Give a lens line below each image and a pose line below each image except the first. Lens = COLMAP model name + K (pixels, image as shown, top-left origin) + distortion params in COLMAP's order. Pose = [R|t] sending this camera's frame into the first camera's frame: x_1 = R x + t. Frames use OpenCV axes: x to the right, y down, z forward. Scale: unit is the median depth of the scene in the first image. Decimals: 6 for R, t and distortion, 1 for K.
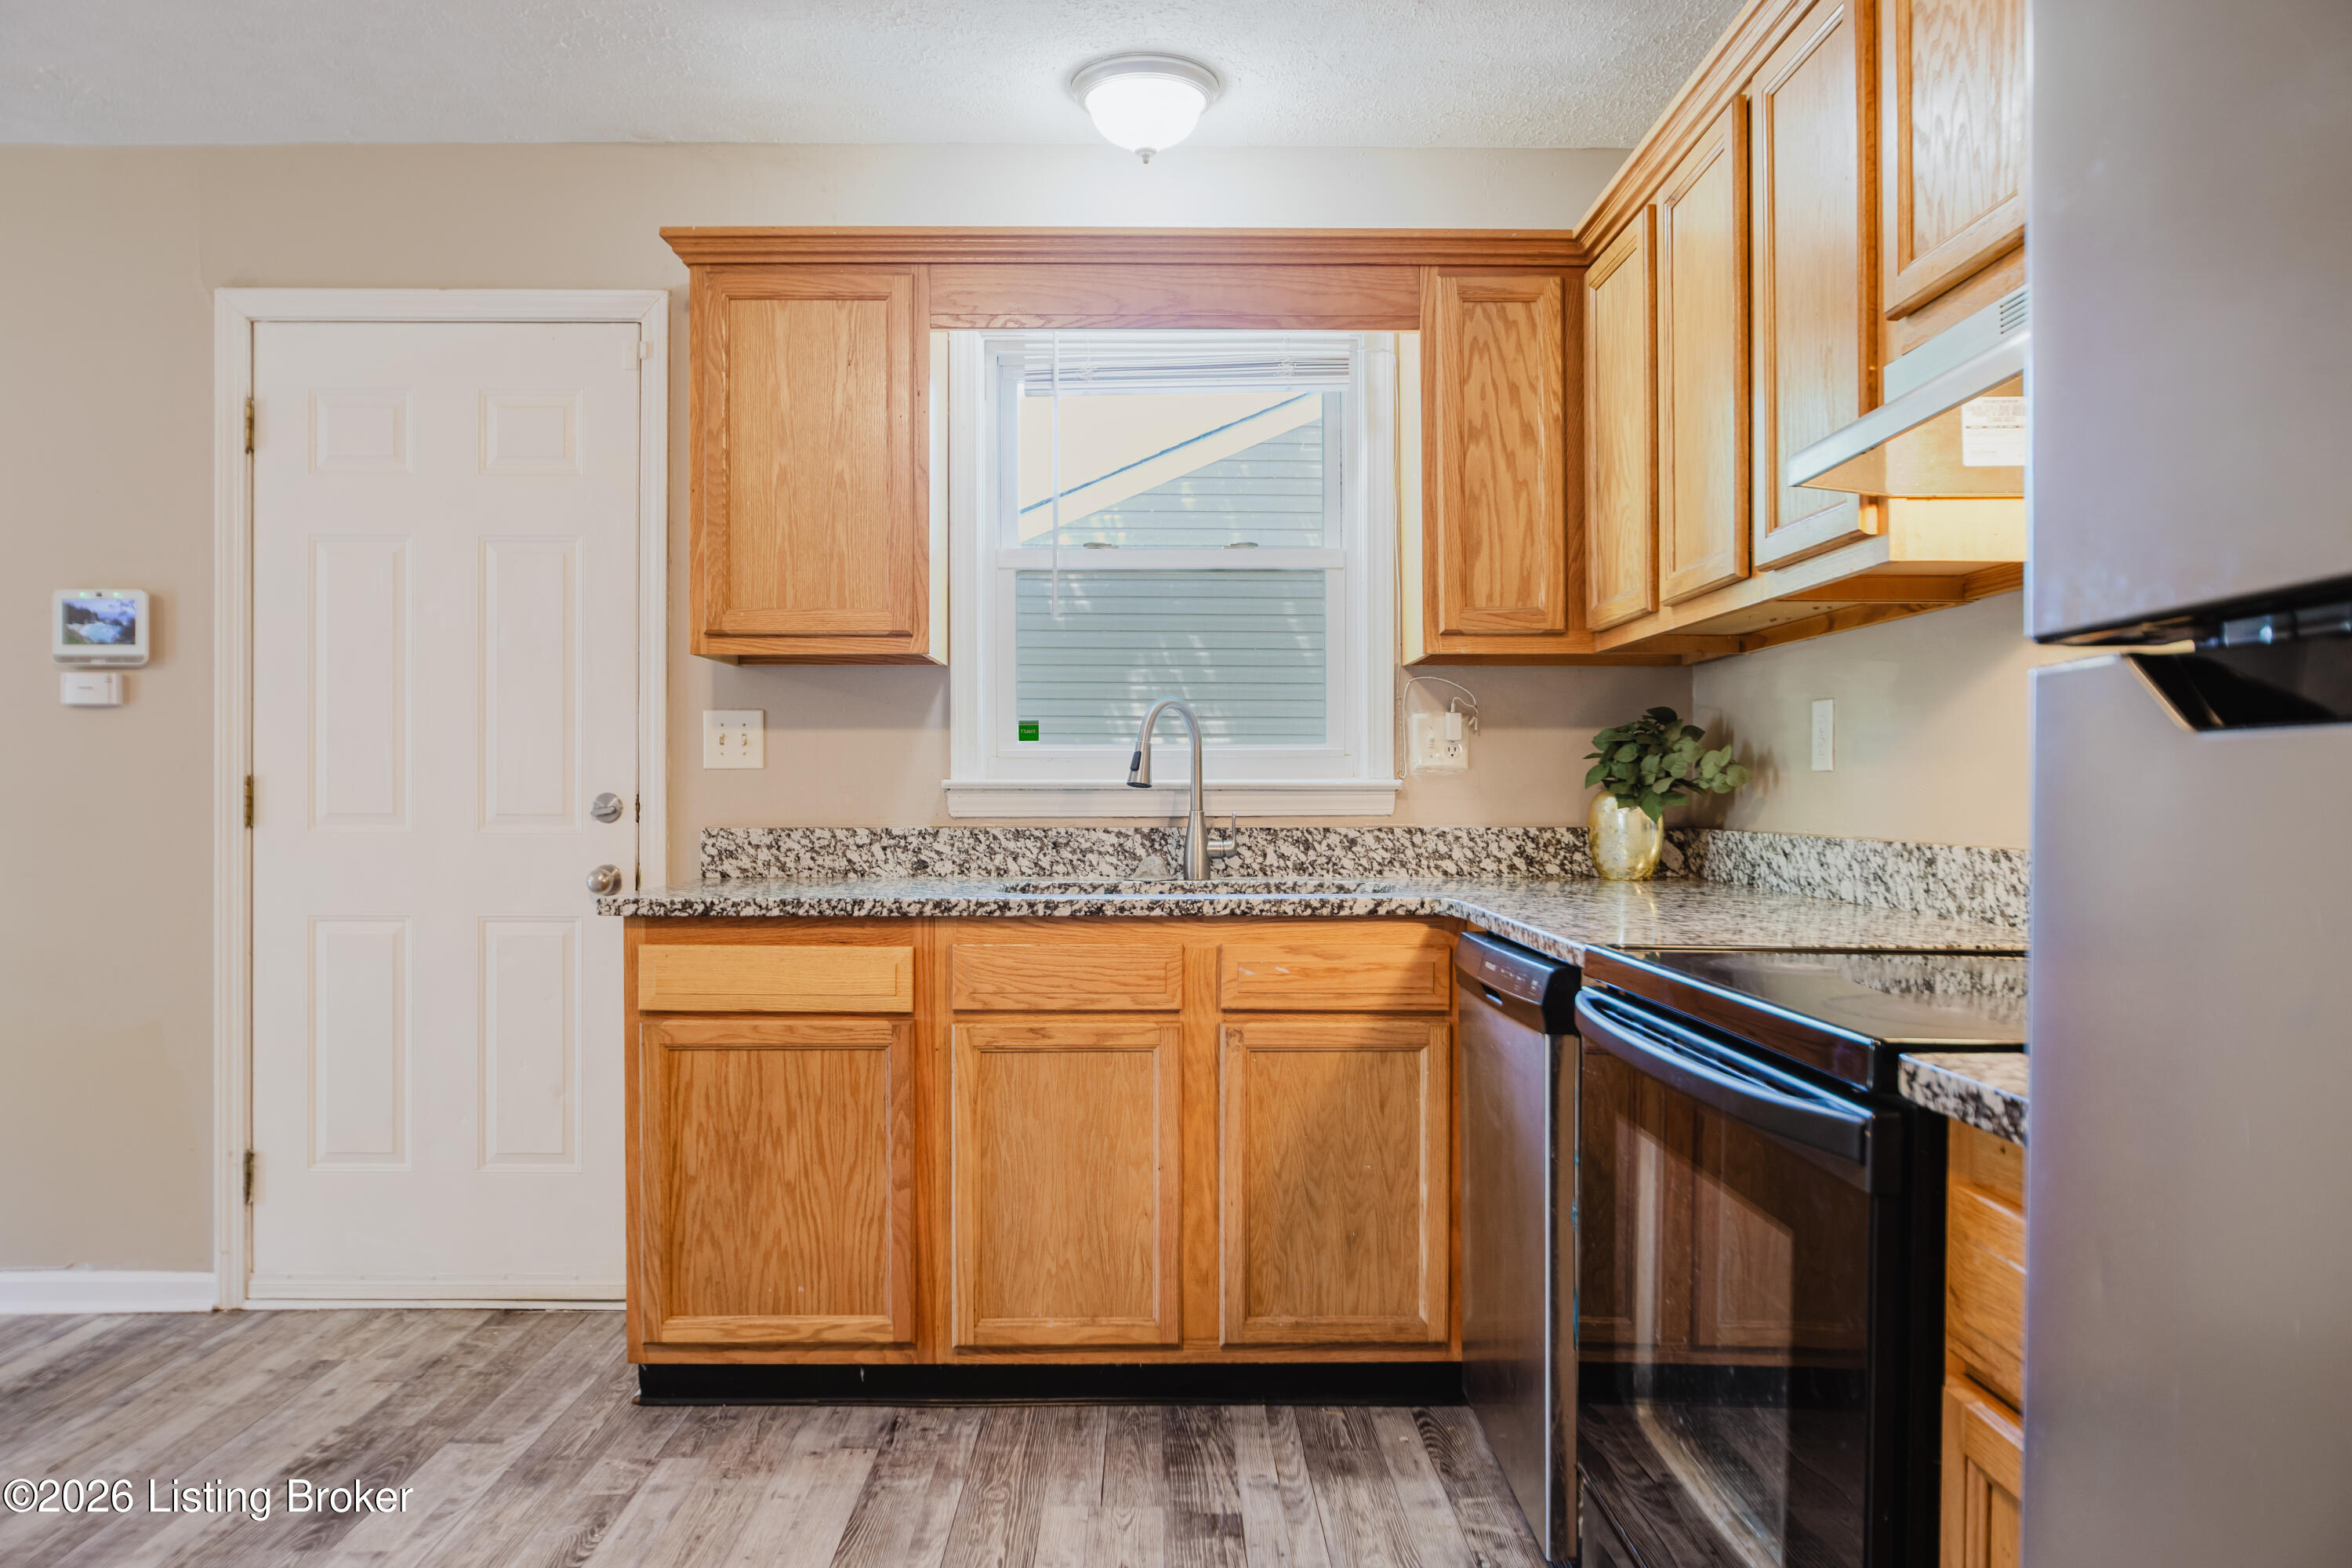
lens RADIAL K [[1607.8, 0, 1185.4], [0, 1607.8, 792.6], [0, 0, 1]] dist [-0.031654, 0.029530]
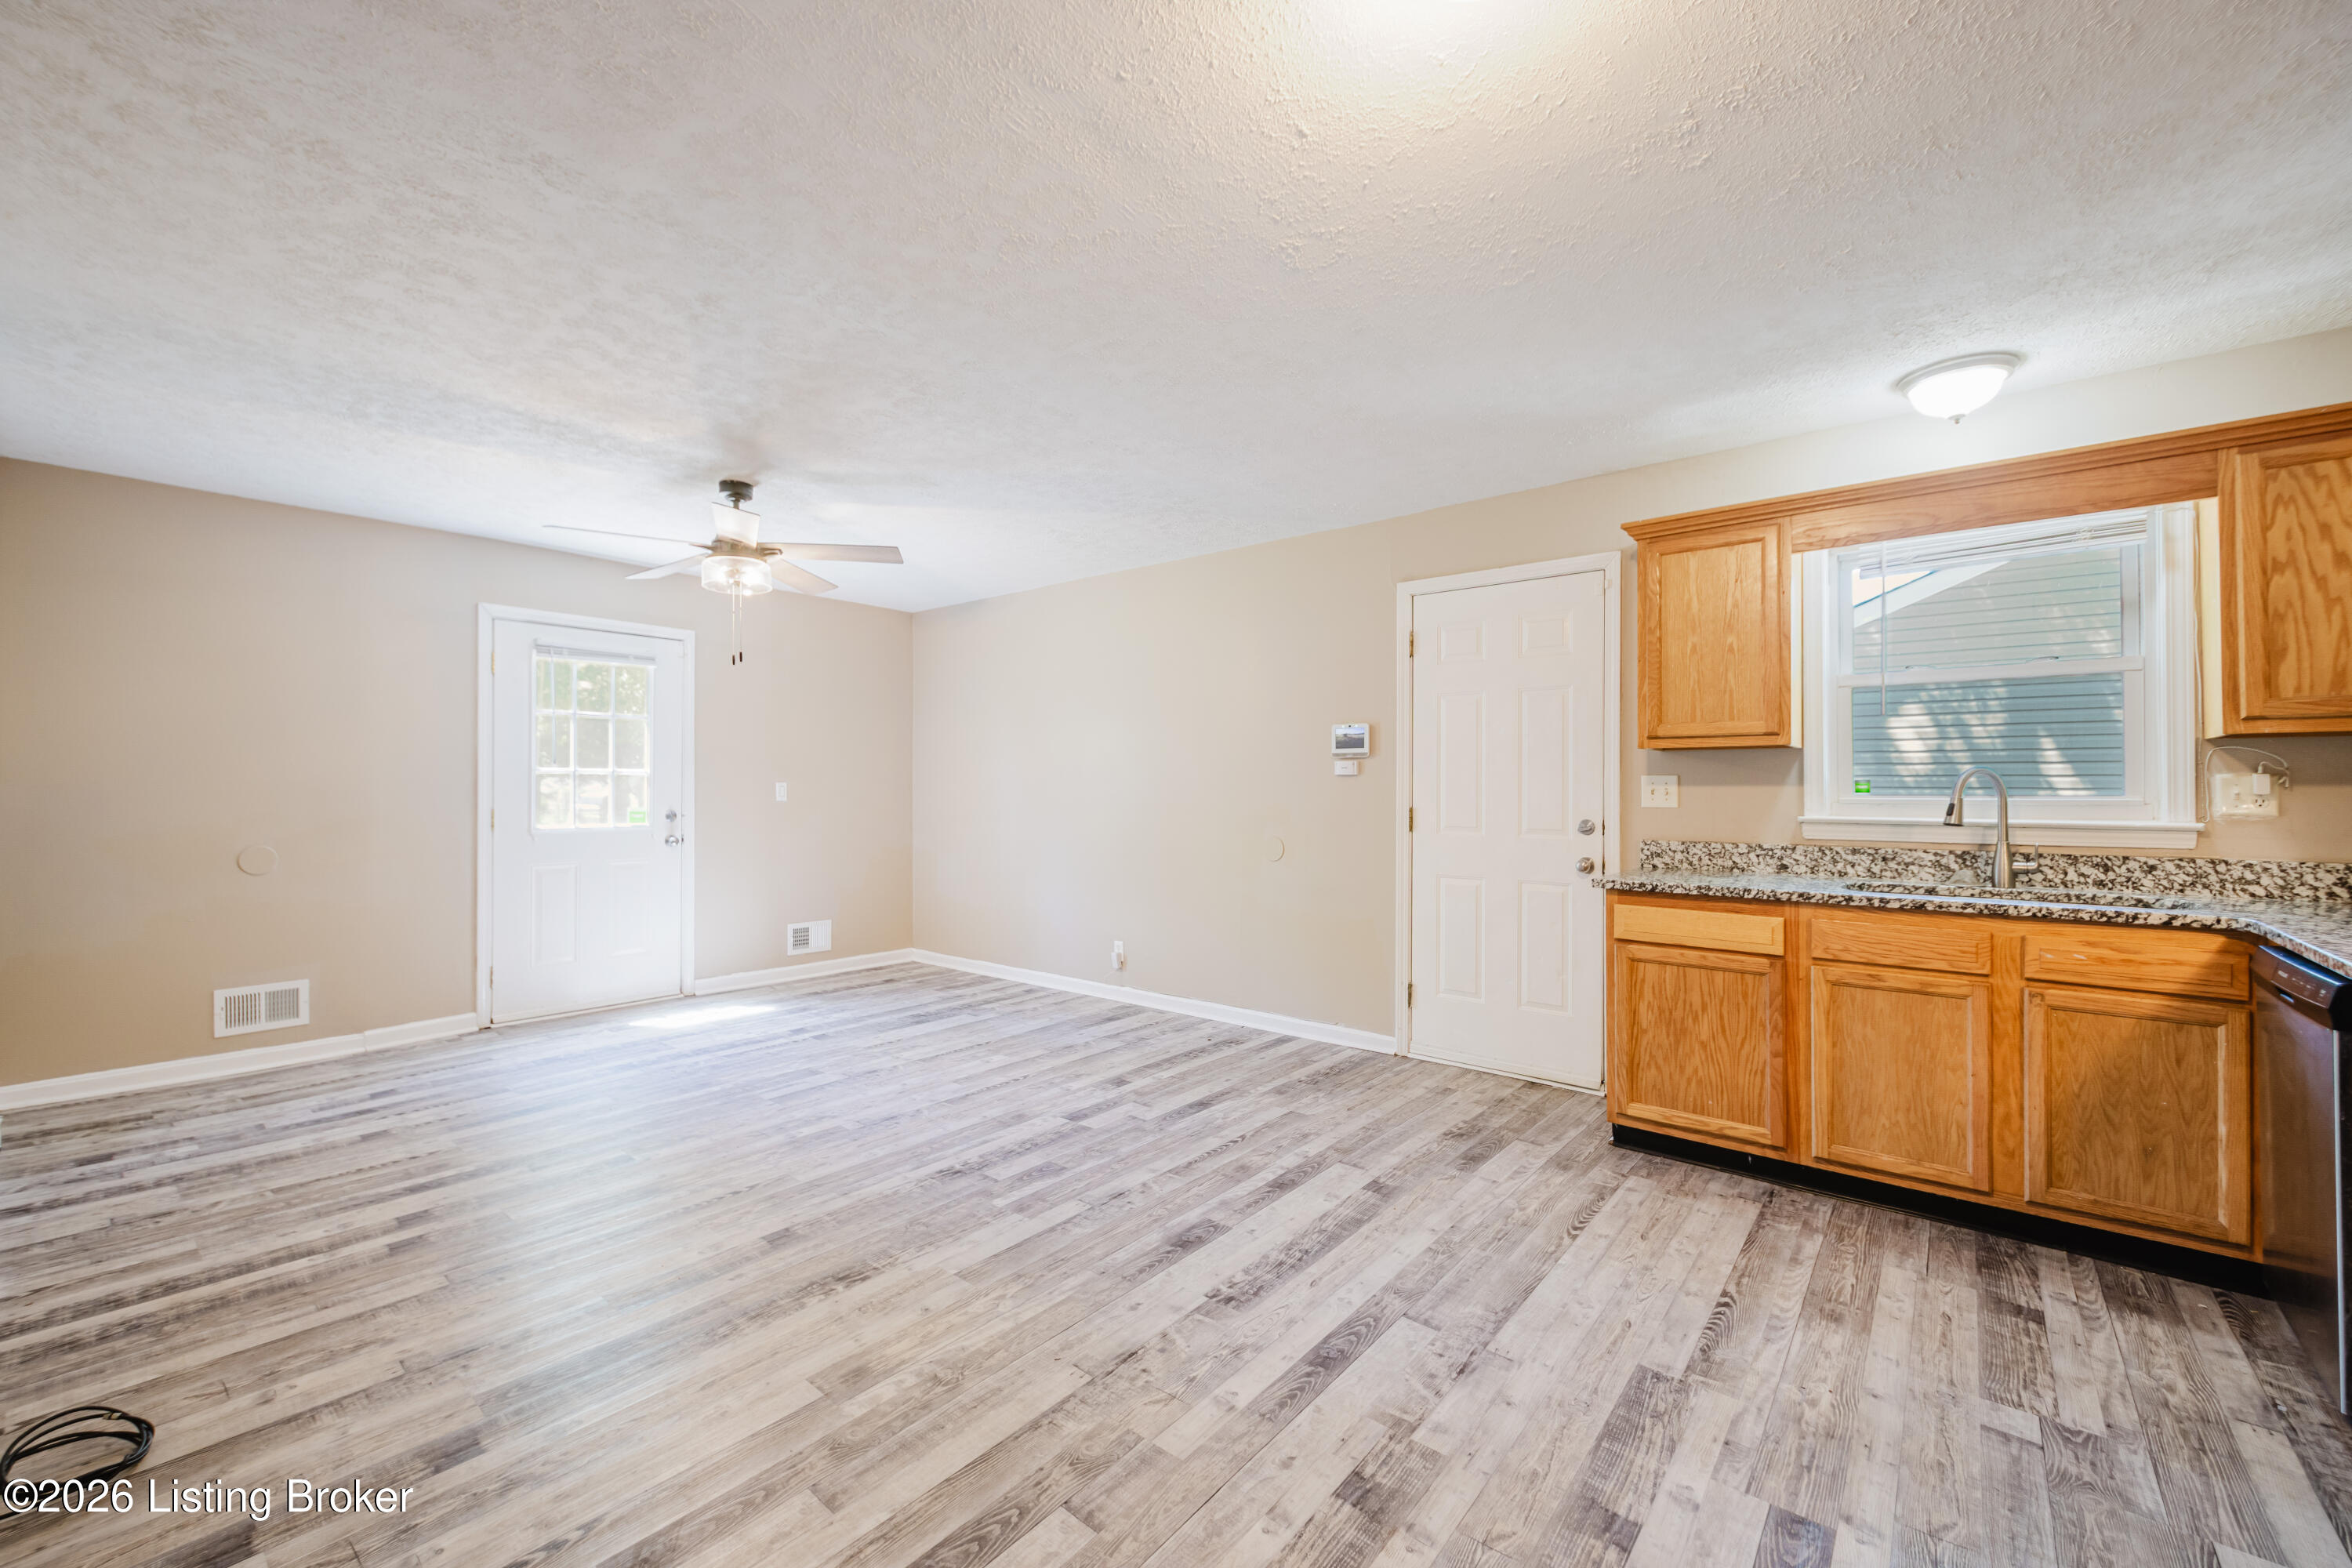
lens RADIAL K [[946.8, 0, 1166.8], [0, 946.8, 779.6], [0, 0, 1]] dist [0.016377, -0.008231]
pose [[0.756195, -0.003934, -0.654334, 0.000043], [-0.004332, 0.999930, -0.011018, -0.039263], [0.654332, 0.011167, 0.756125, -0.215743]]
